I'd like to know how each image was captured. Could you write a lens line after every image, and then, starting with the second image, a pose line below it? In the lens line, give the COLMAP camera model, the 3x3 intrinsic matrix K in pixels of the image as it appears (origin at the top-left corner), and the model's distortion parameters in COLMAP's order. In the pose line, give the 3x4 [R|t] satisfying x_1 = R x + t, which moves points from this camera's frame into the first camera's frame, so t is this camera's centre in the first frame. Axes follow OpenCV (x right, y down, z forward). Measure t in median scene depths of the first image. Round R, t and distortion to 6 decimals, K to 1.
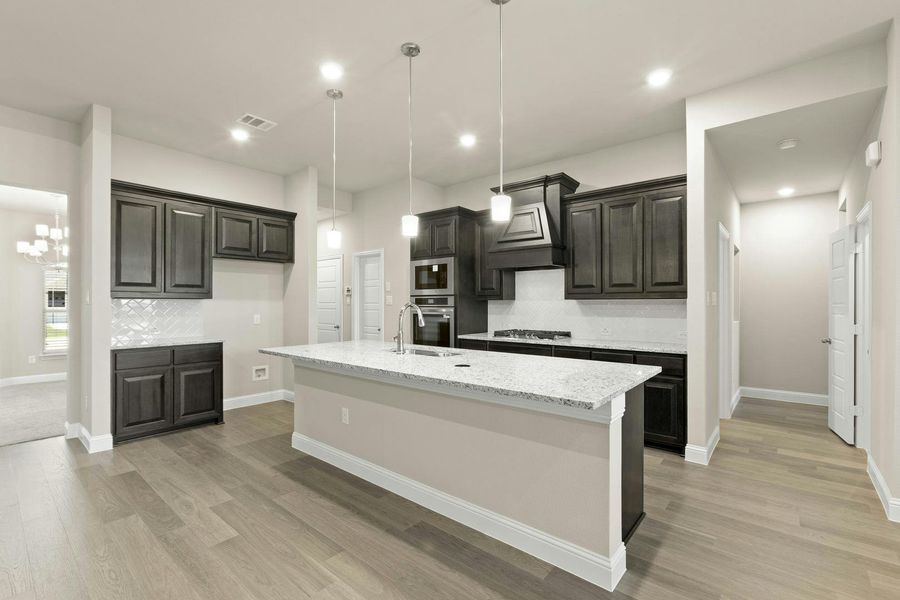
lens RADIAL K [[390.4, 0, 445.4], [0, 390.4, 300.9], [0, 0, 1]] dist [-0.002094, 0.002309]
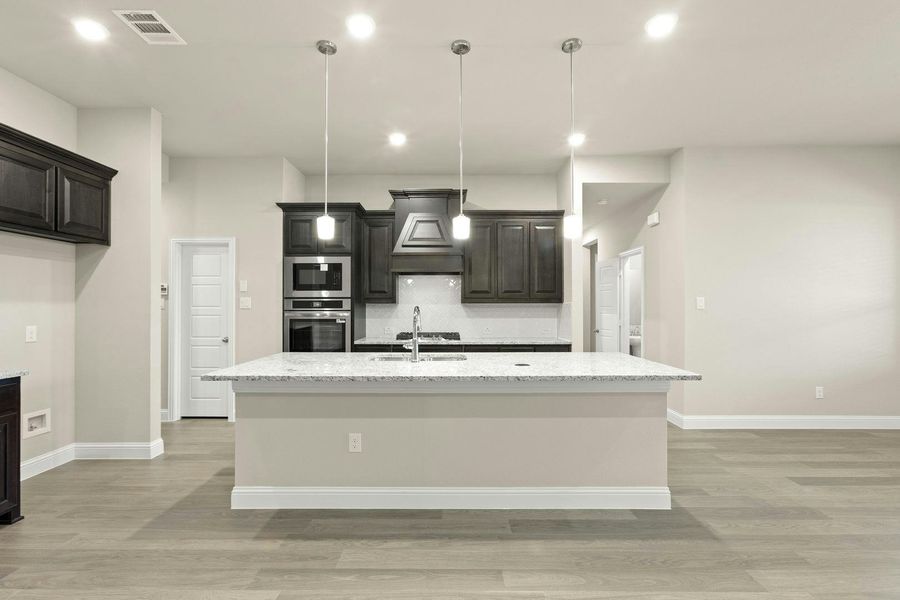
lens RADIAL K [[390.4, 0, 450.7], [0, 390.4, 302.0], [0, 0, 1]] dist [-0.002094, 0.002309]
pose [[0.773454, 0.006895, 0.633815, -0.474369], [-0.003405, 0.999972, -0.006723, 0.000237], [-0.633843, 0.003042, 0.773456, 0.173743]]
